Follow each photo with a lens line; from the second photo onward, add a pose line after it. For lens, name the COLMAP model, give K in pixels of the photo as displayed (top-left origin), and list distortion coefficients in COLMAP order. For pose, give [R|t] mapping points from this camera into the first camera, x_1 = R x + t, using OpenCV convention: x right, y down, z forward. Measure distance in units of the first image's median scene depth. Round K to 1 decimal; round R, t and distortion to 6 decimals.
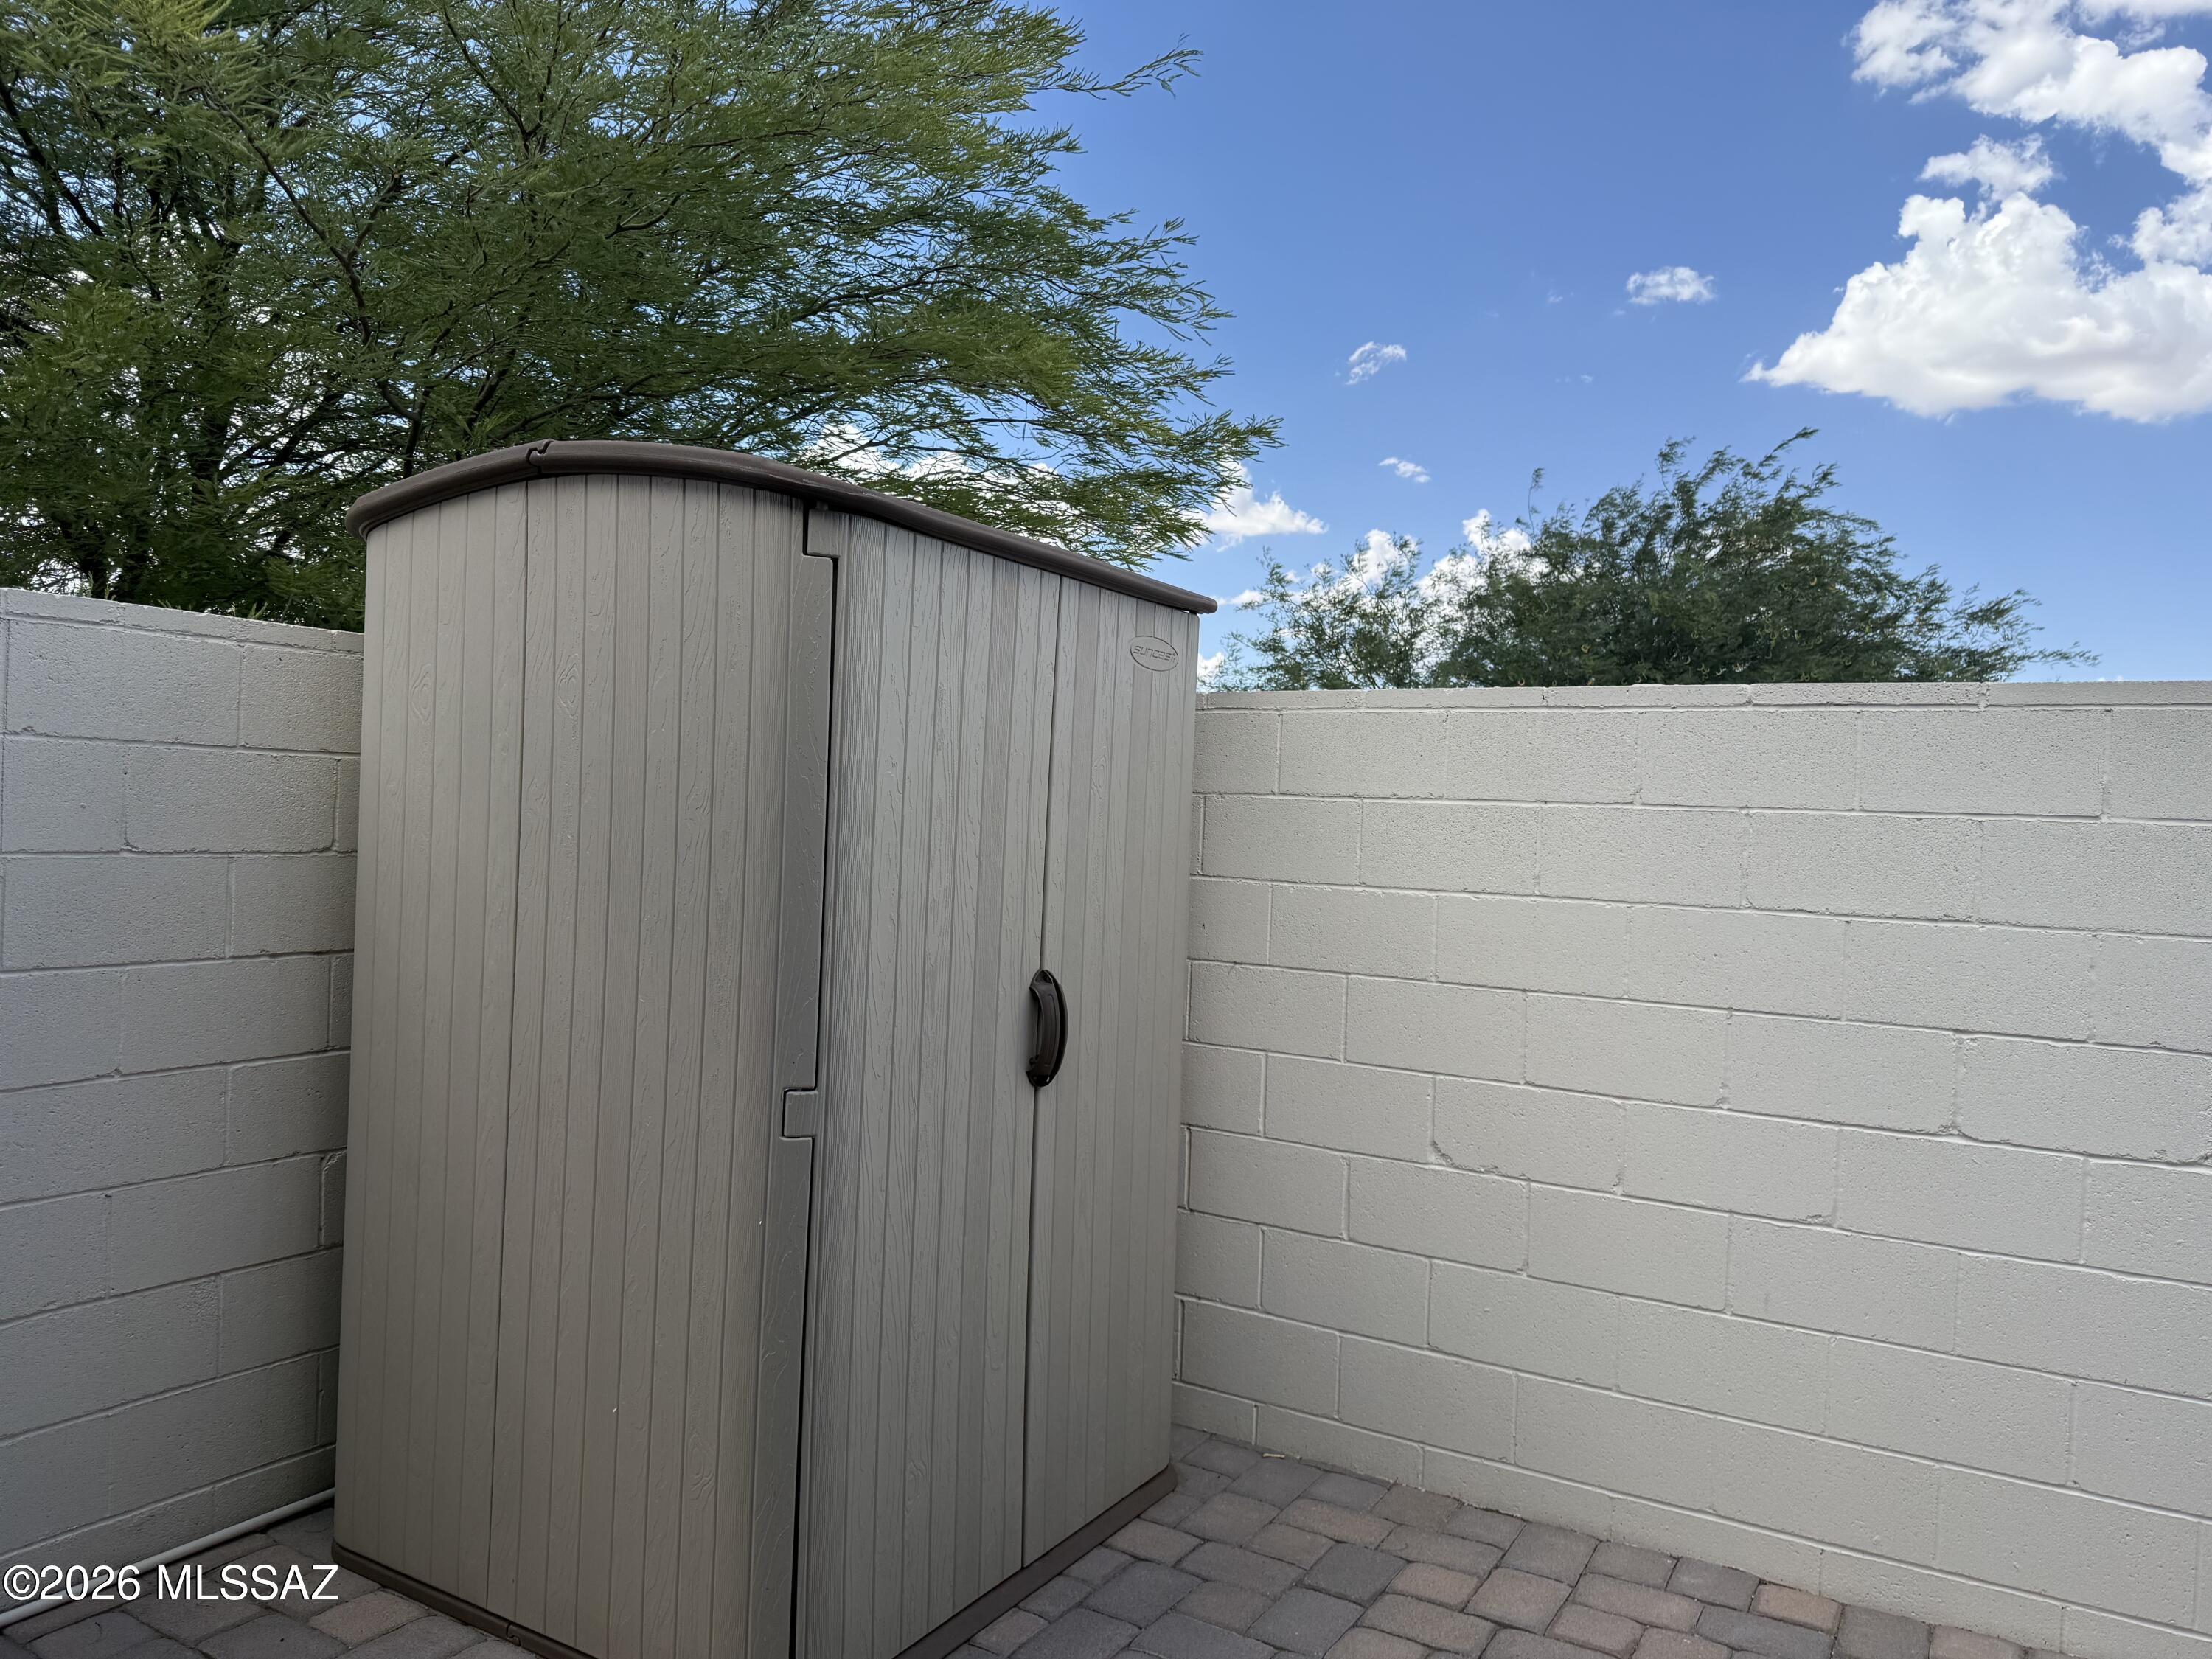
lens RADIAL K [[1562.7, 0, 1105.8], [0, 1562.7, 830.7], [0, 0, 1]] dist [0.004895, -0.019117]
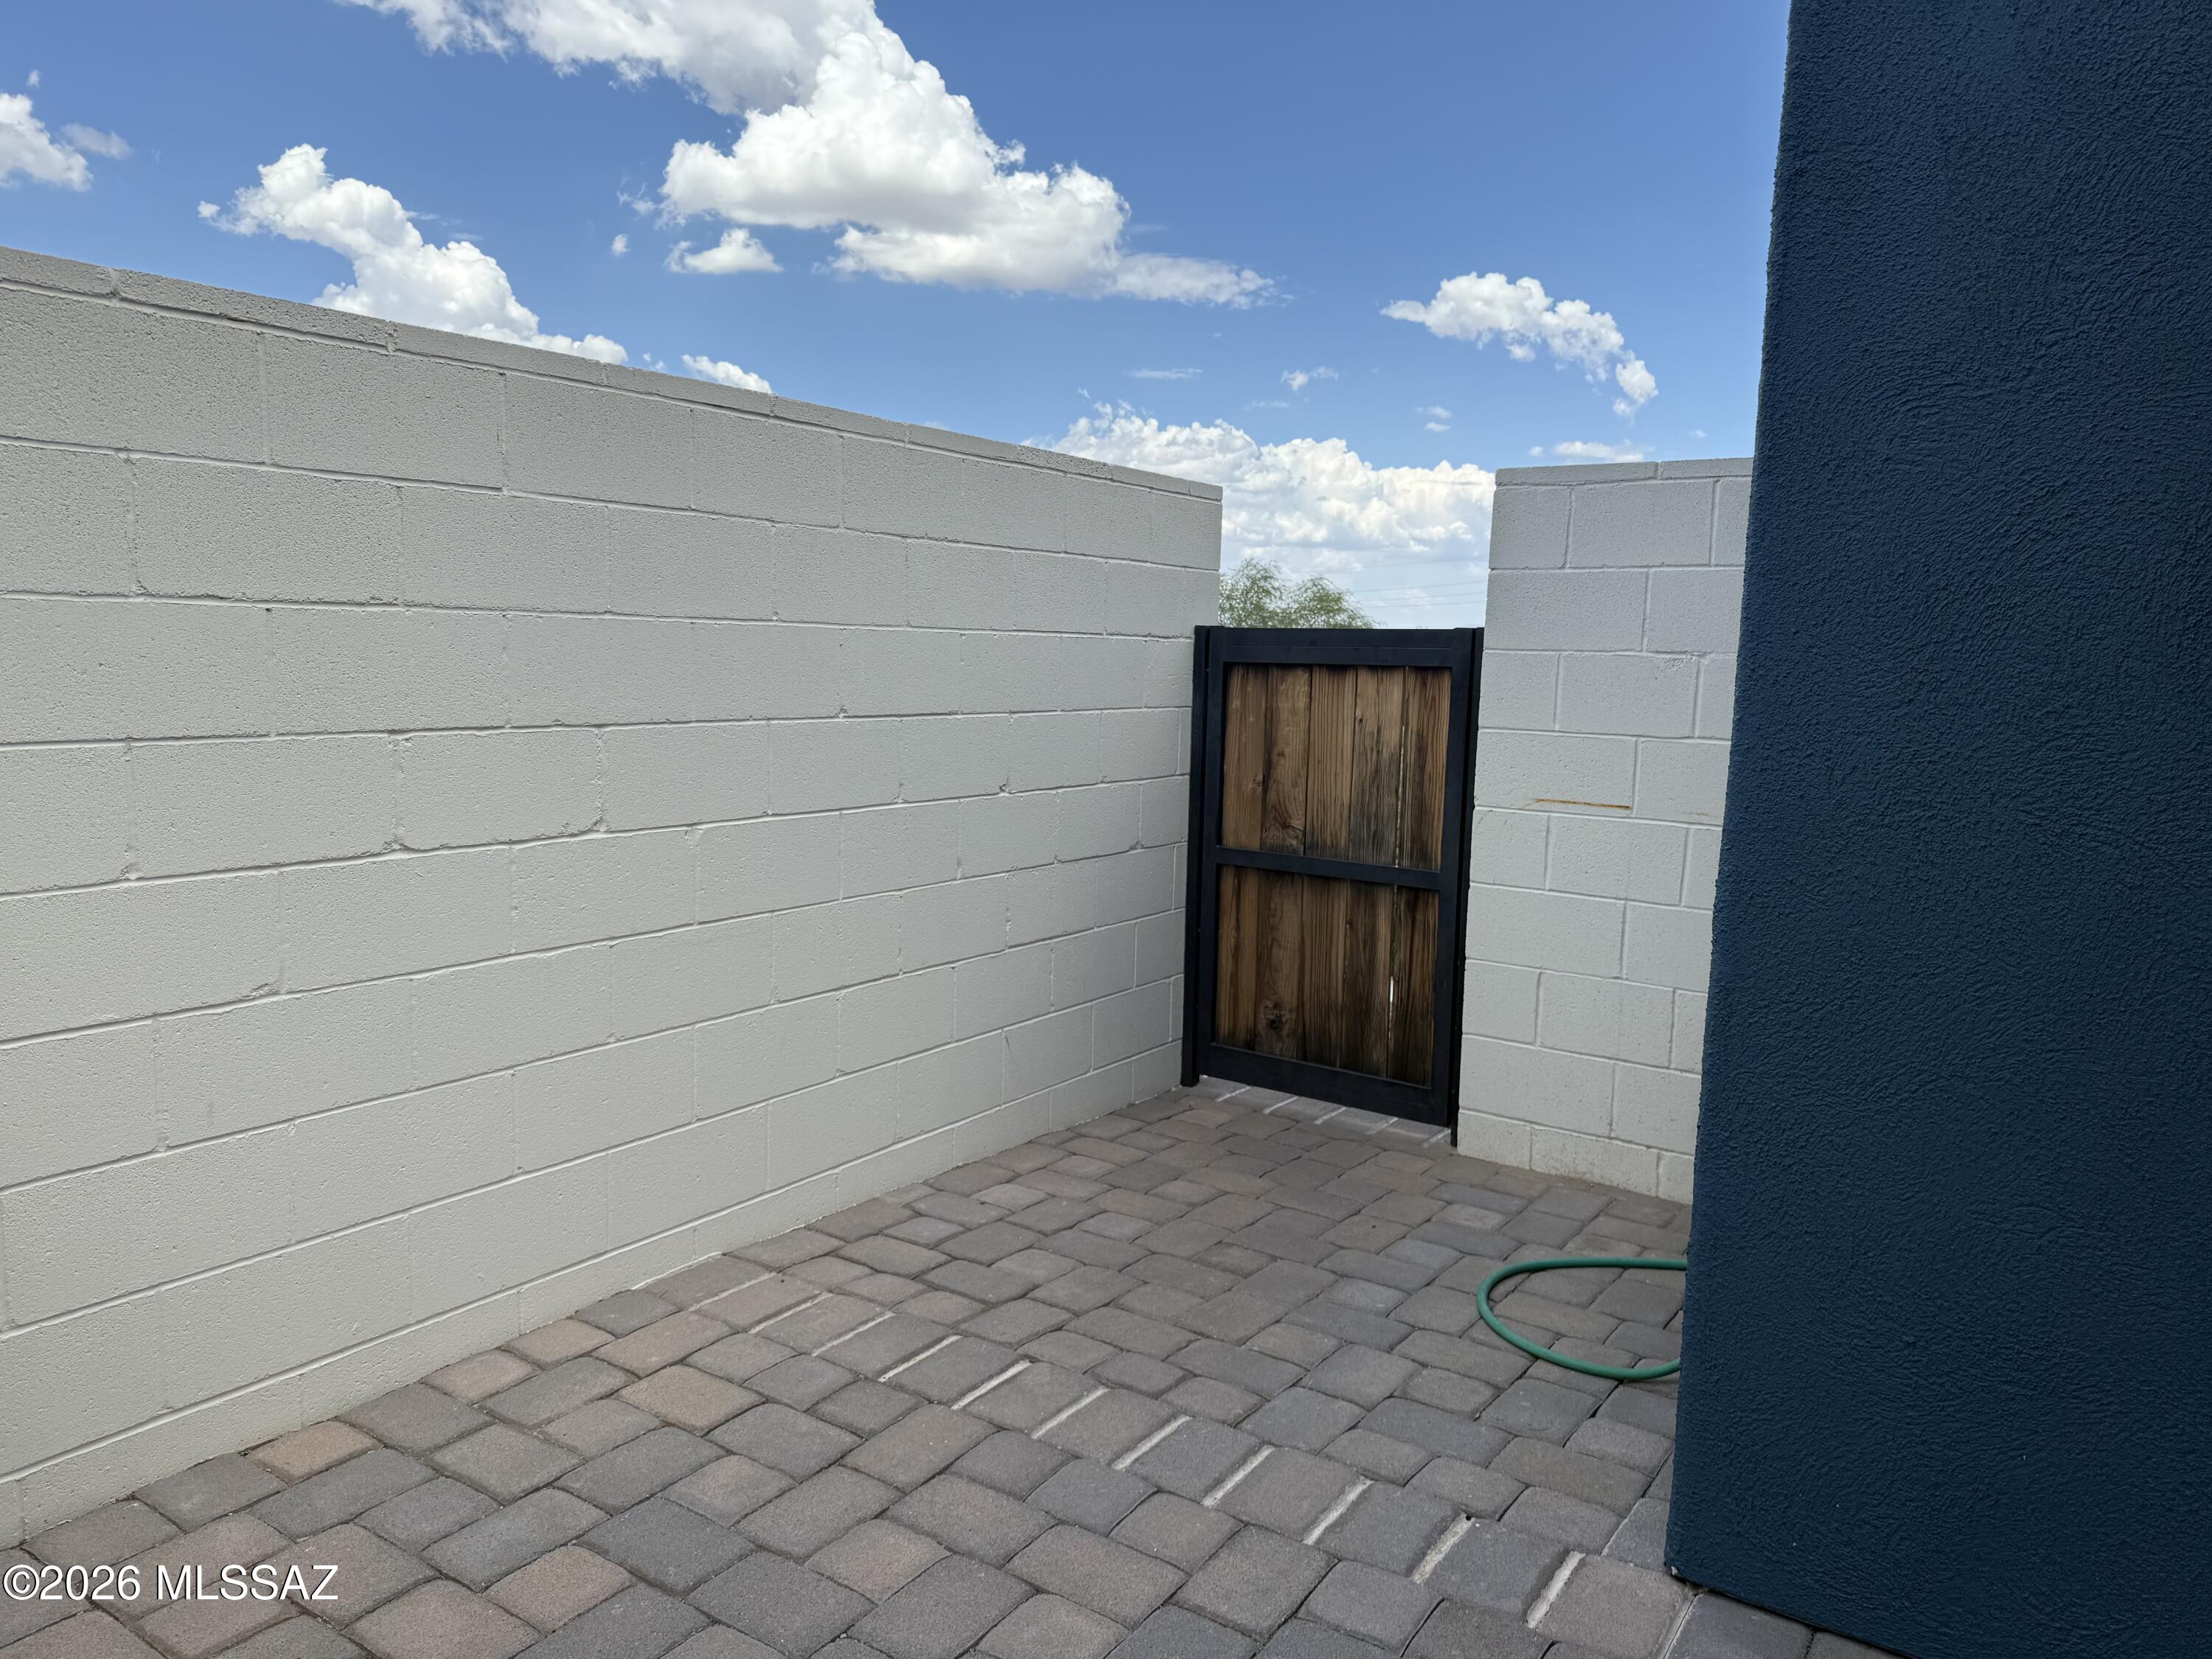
lens RADIAL K [[1562.7, 0, 1105.1], [0, 1562.7, 829.5], [0, 0, 1]] dist [0.004895, -0.019117]
pose [[0.058720, -0.158239, 0.985653, -0.295699], [-0.018676, 0.987010, 0.159570, 0.035312], [-0.998100, -0.027778, 0.055002, 0.549907]]
